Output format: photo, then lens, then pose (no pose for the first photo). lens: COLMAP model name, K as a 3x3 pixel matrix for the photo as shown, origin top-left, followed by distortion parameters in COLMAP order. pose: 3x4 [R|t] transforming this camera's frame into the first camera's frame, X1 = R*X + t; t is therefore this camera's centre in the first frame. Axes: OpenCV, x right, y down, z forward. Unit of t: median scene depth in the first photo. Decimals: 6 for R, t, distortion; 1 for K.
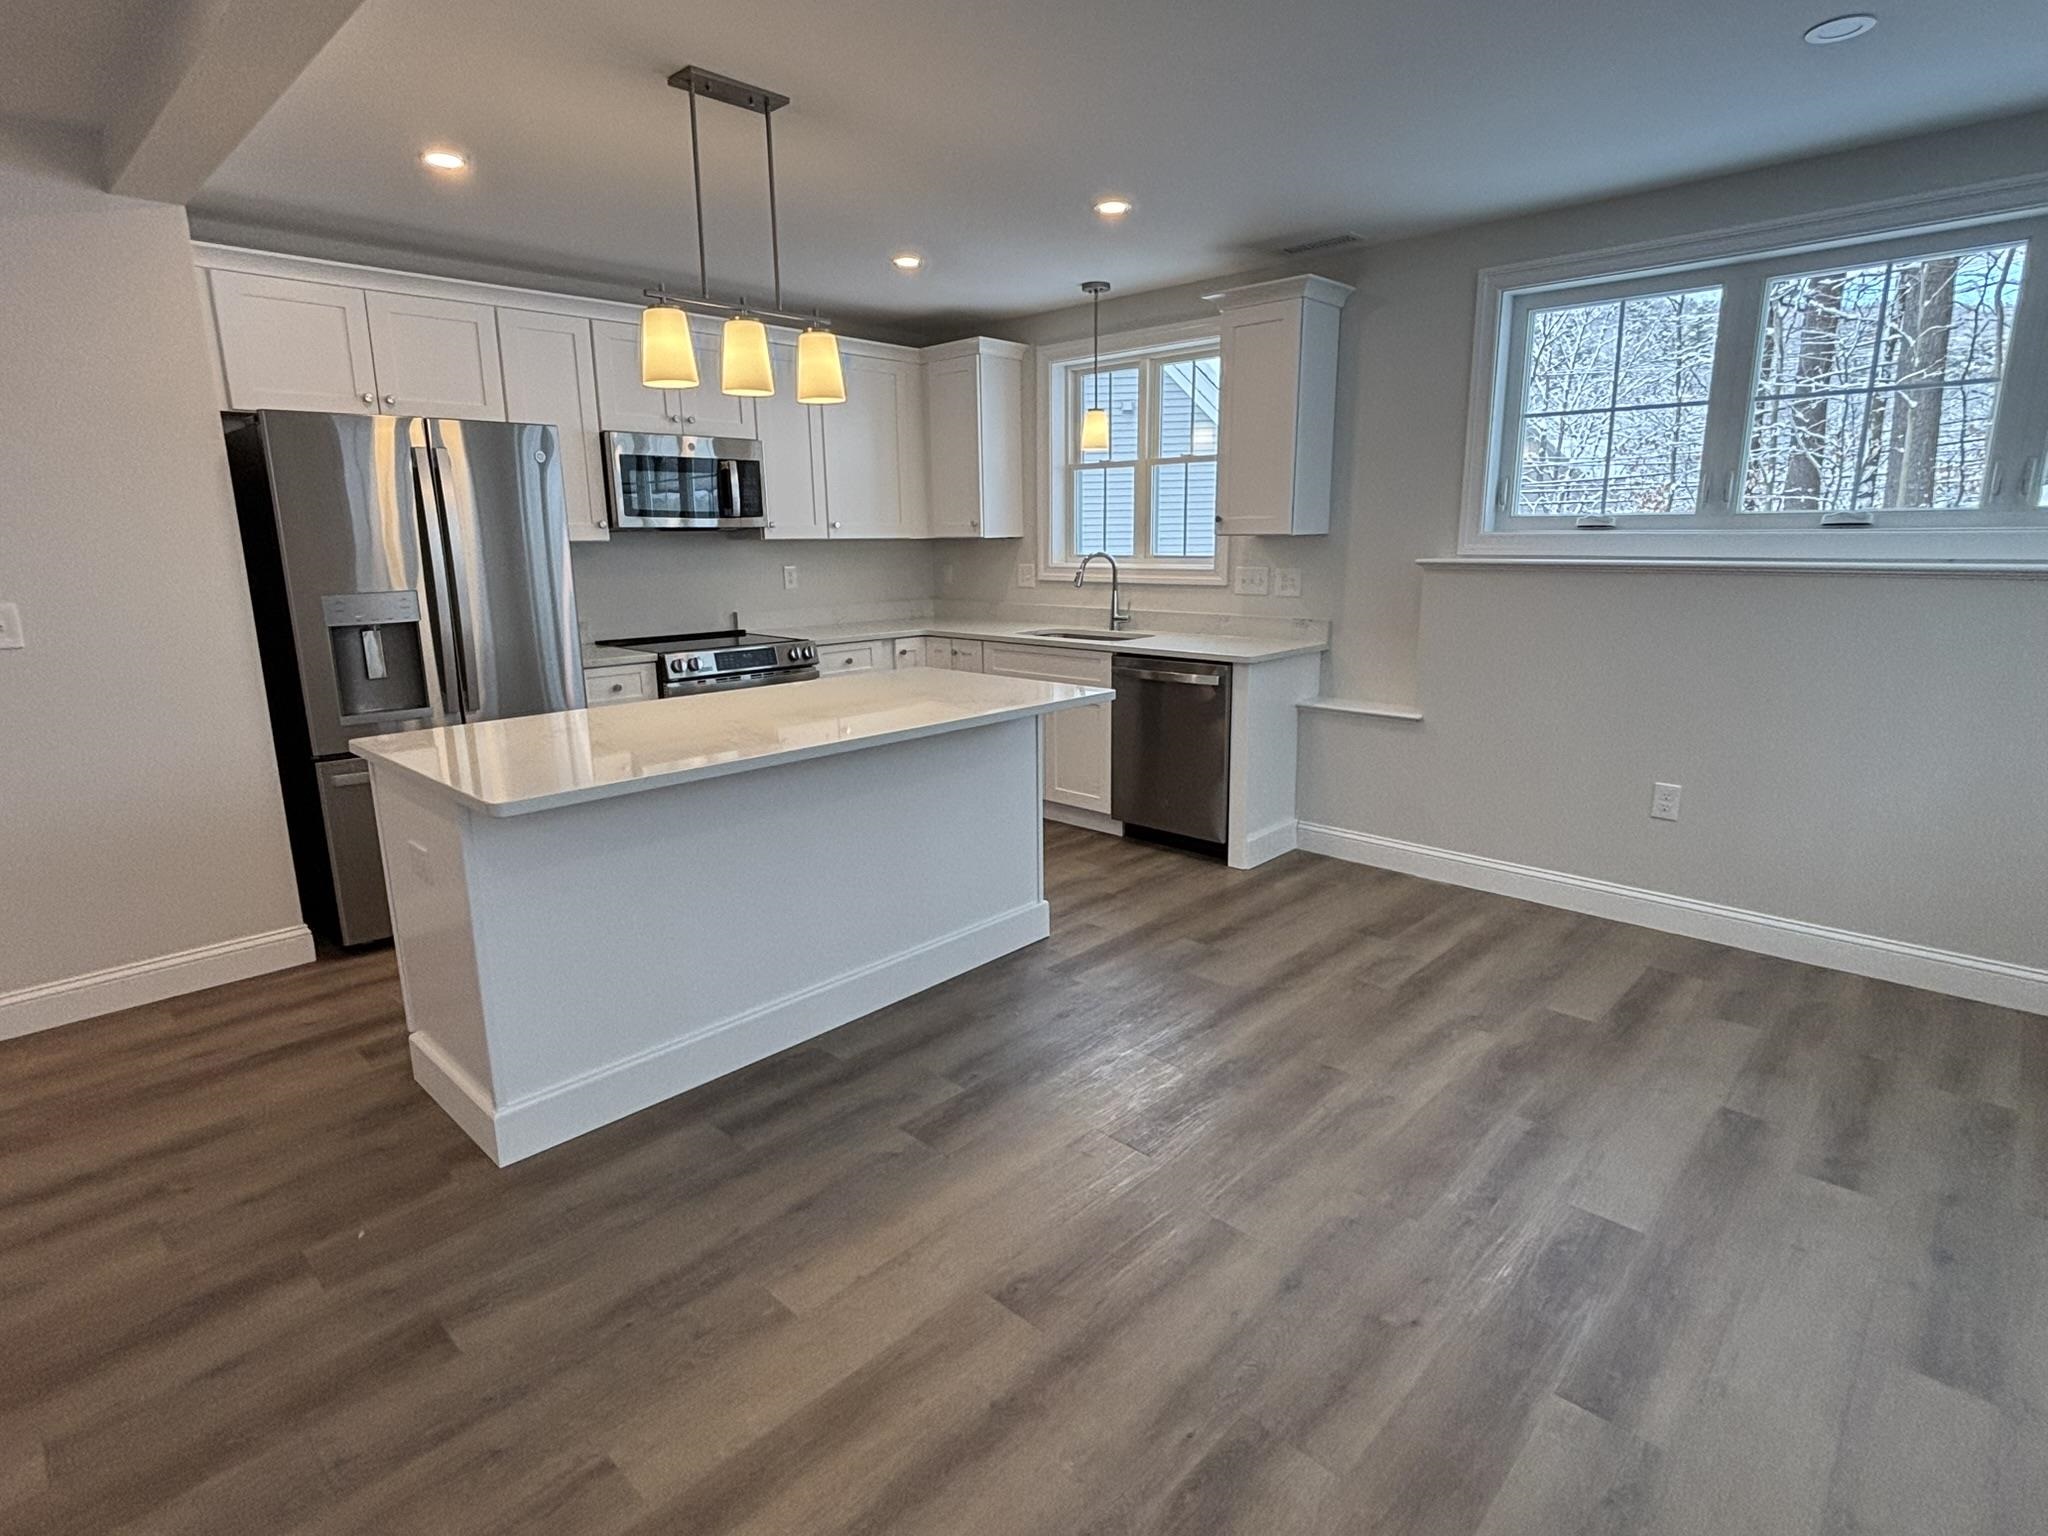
lens RADIAL K [[1047.3, 0, 1024.0], [0, 1047.3, 768.0], [0, 0, 1]] dist [0.043540, -0.051102]
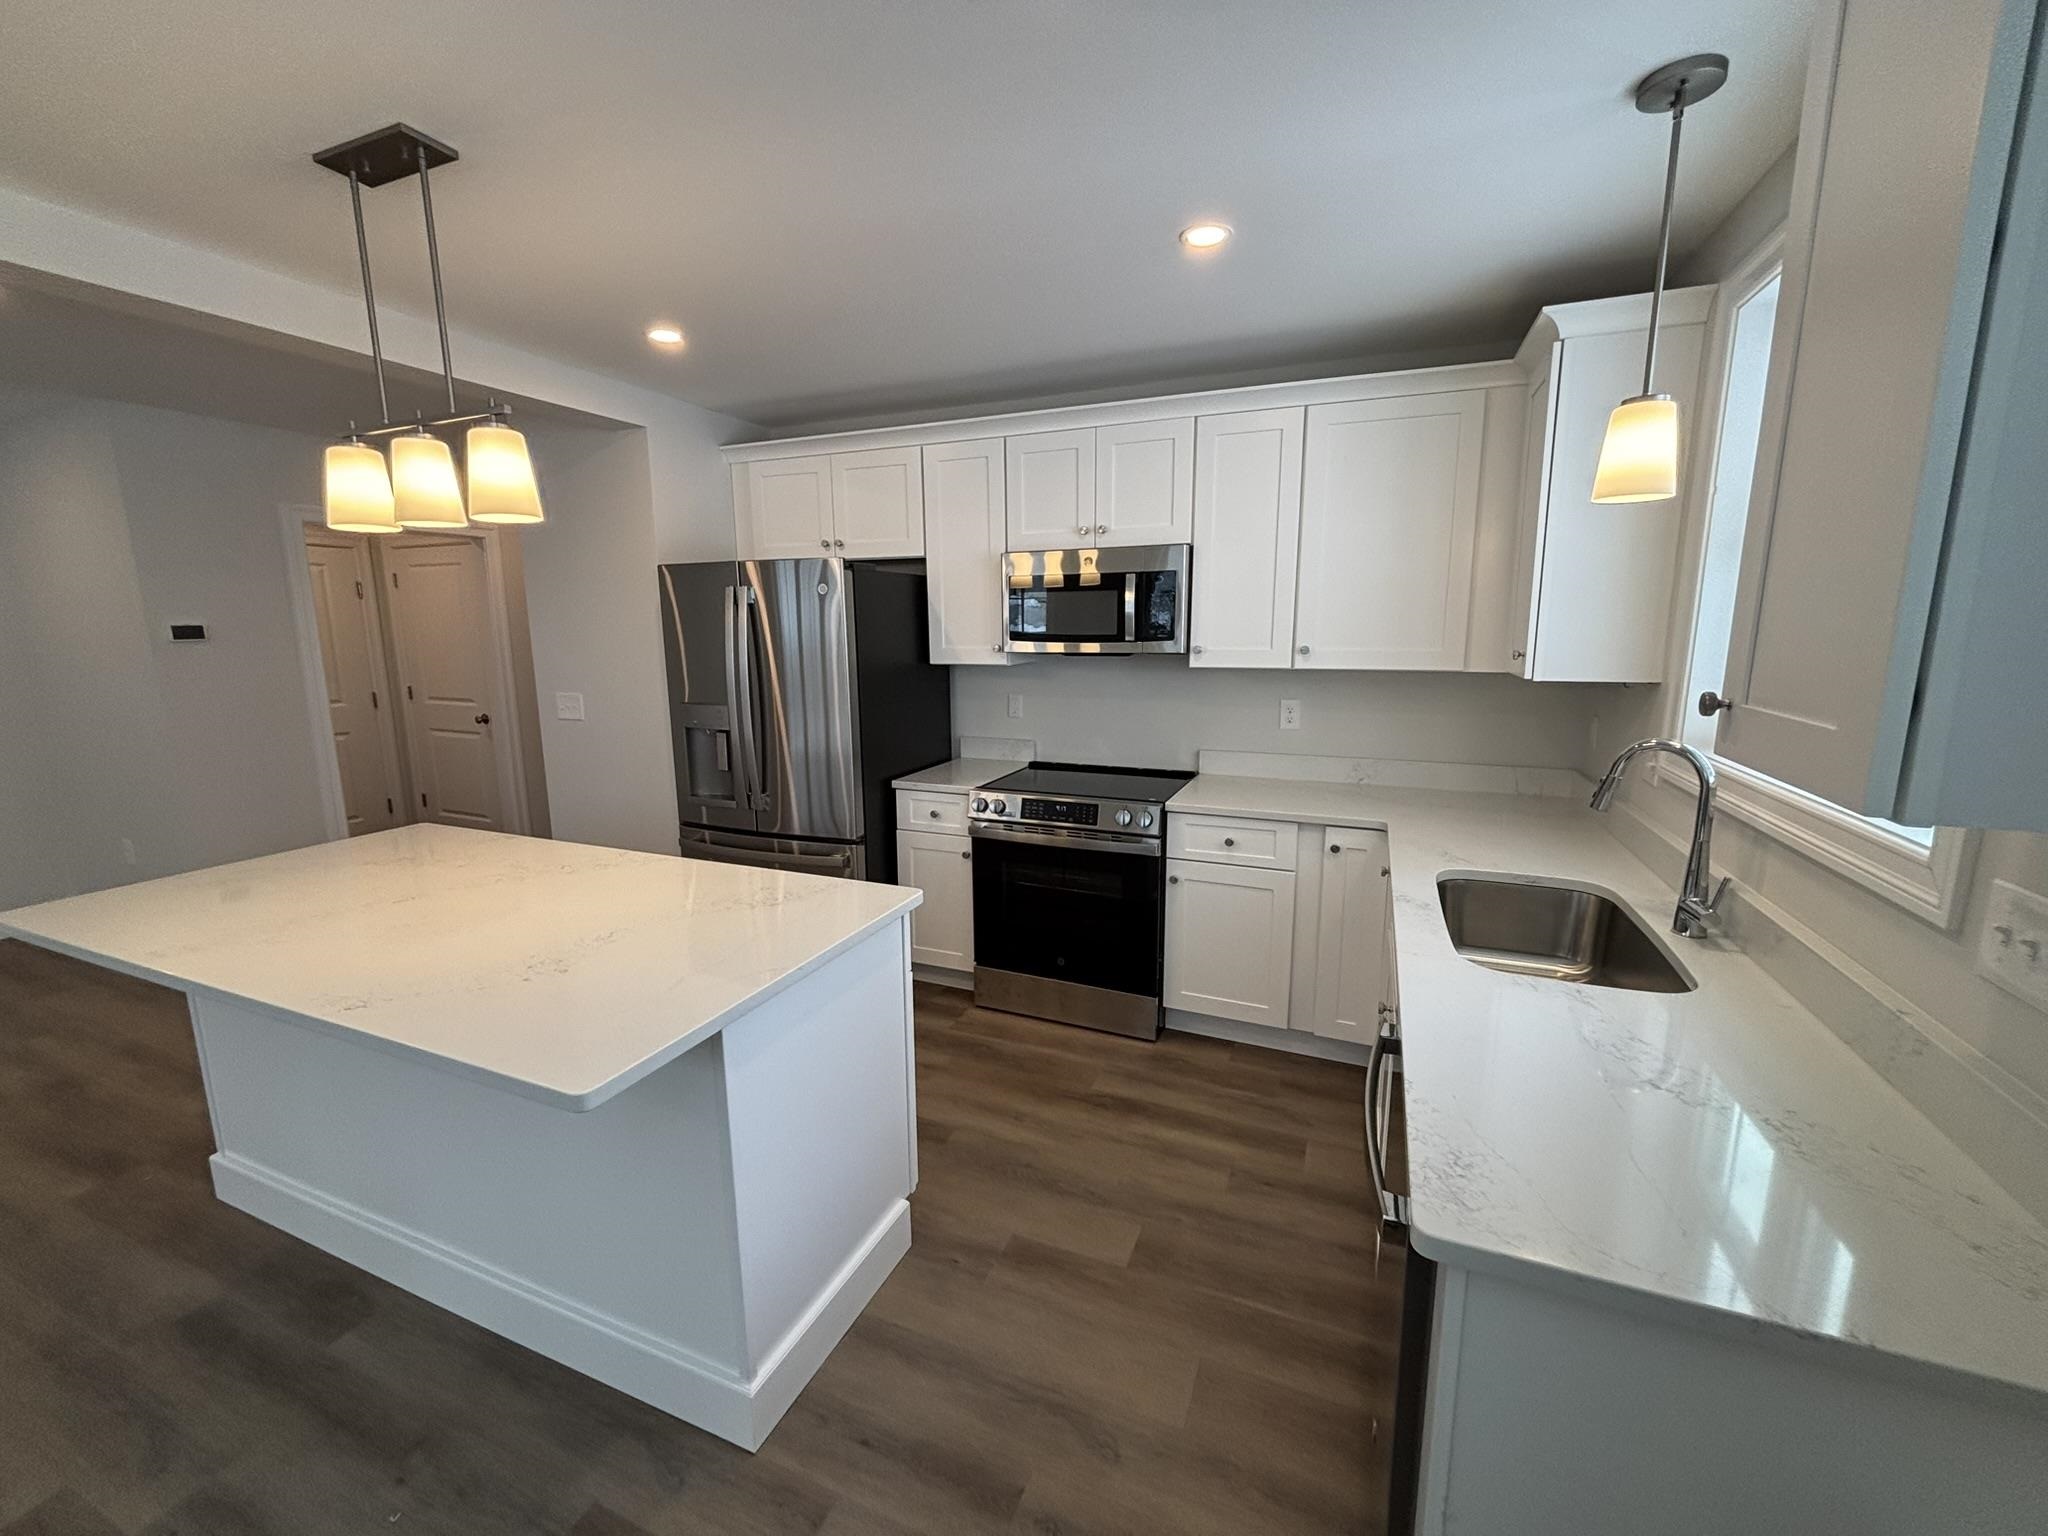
lens RADIAL K [[824.1, 0, 1024.0], [0, 824.1, 768.0], [0, 0, 1]] dist [0.001934, -0.000120]
pose [[0.349867, 0.169363, -0.921363, 0.425397], [-0.201286, 0.974141, 0.102630, -0.266420], [0.914919, 0.149551, 0.374911, 0.972994]]
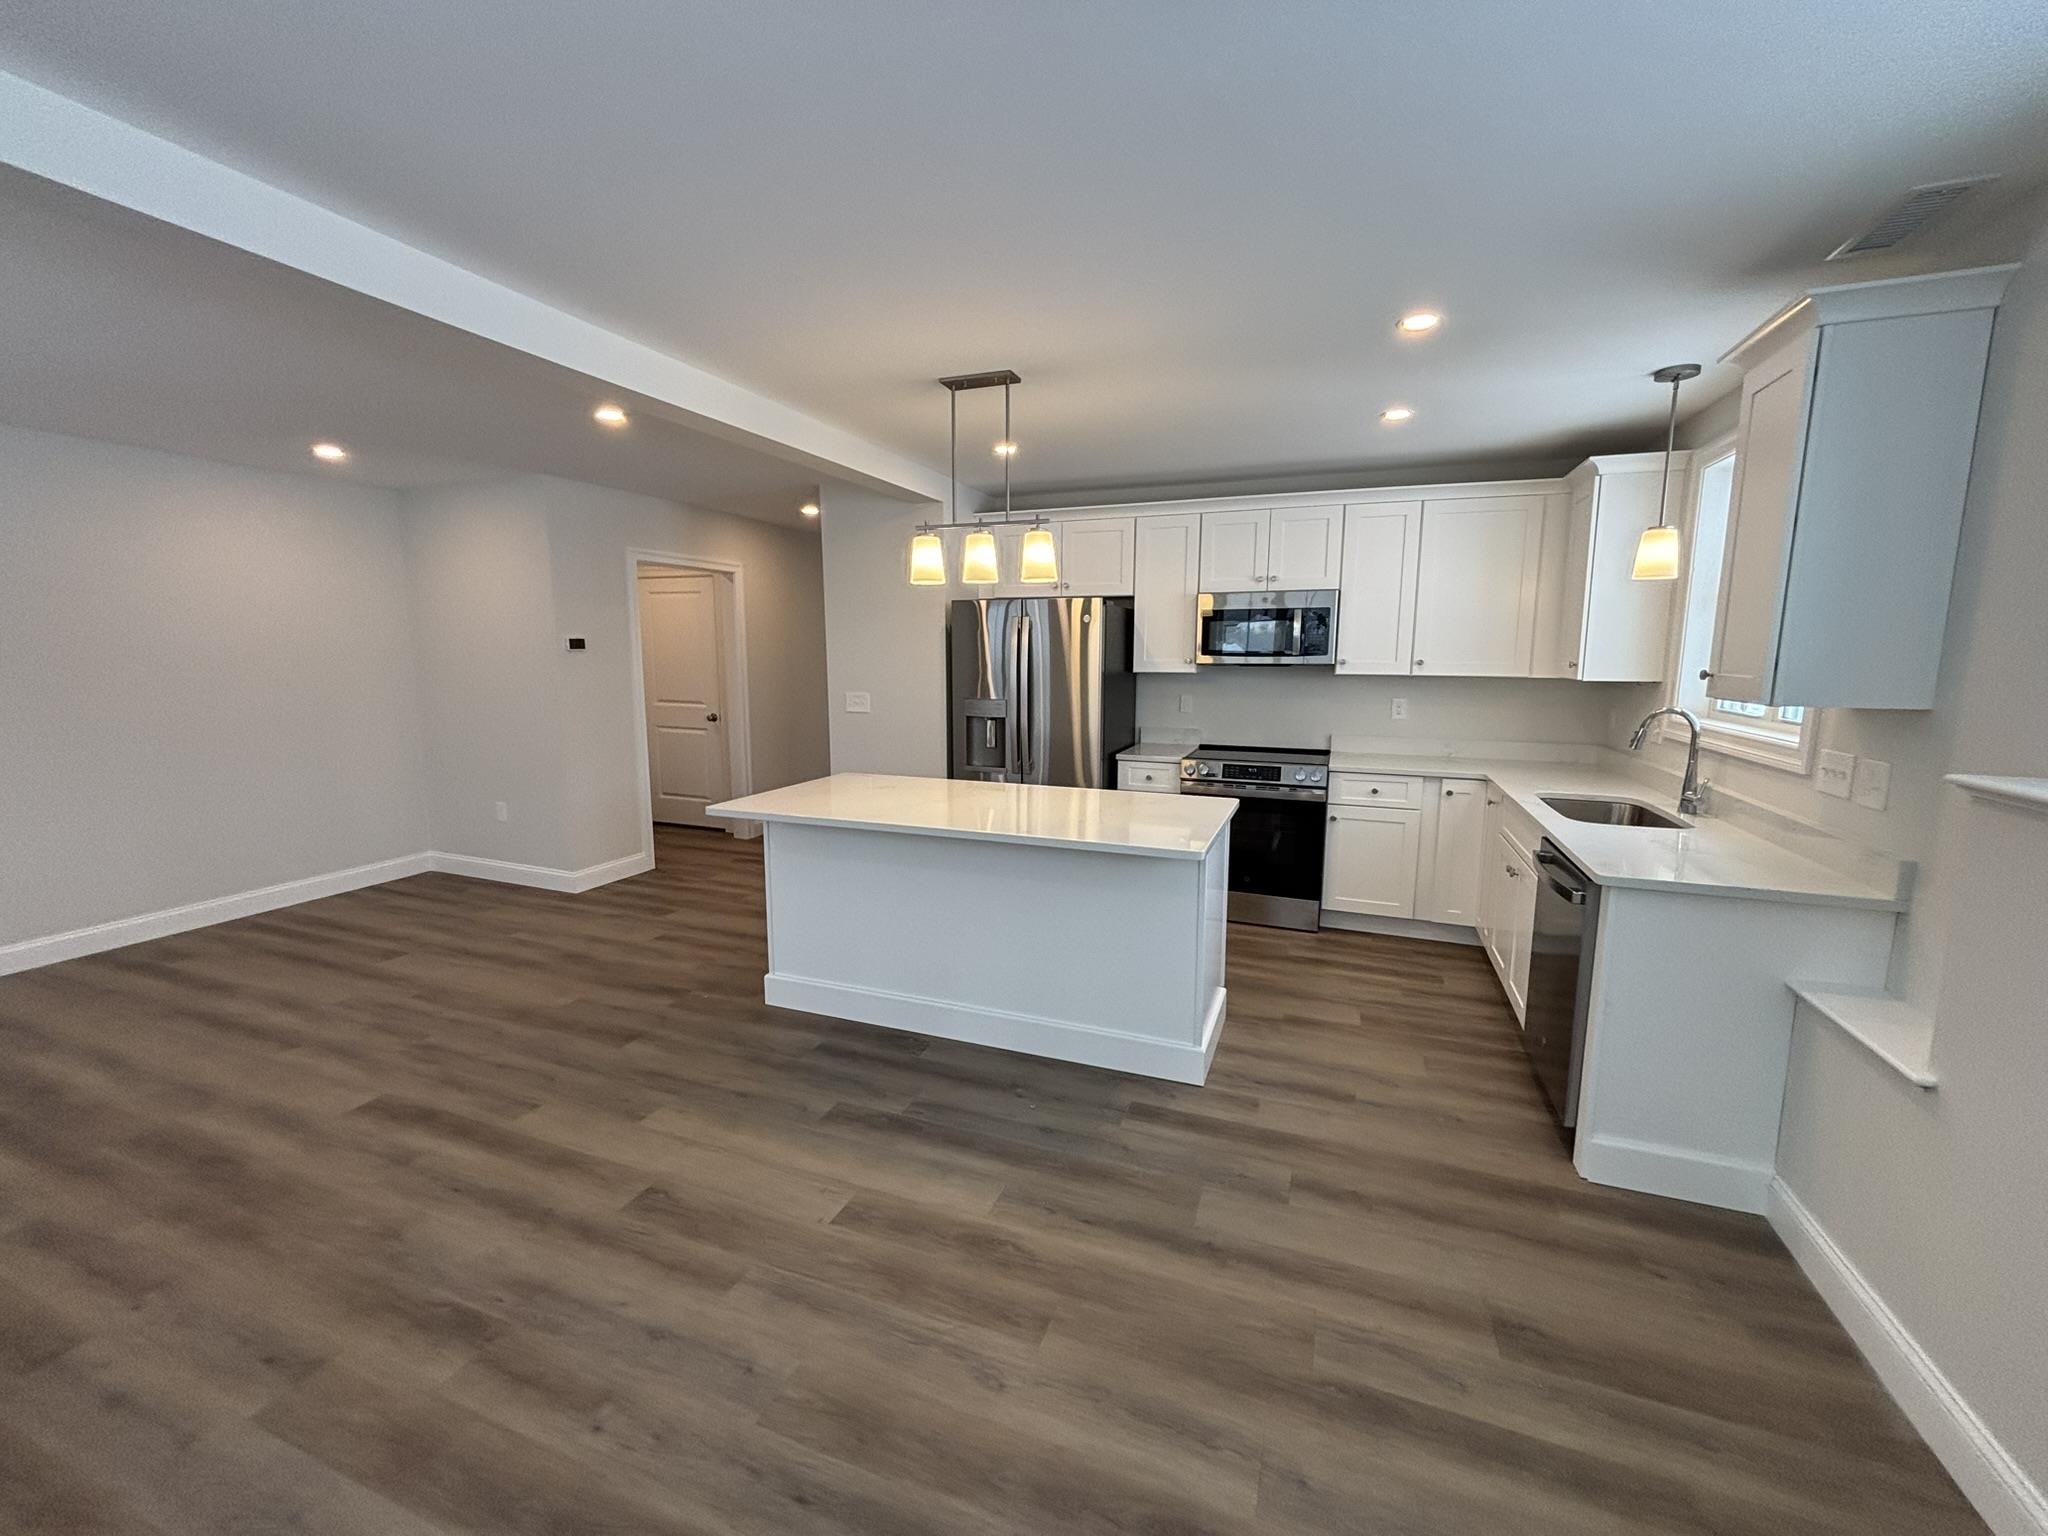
lens RADIAL K [[828.2, 0, 1024.0], [0, 828.2, 768.0], [0, 0, 1]] dist [0.000346, -0.000011]
pose [[0.379277, 0.144008, -0.914008, 0.669859], [-0.209300, 0.975563, 0.066855, -0.157819], [0.901300, 0.165946, 0.400149, 0.517324]]
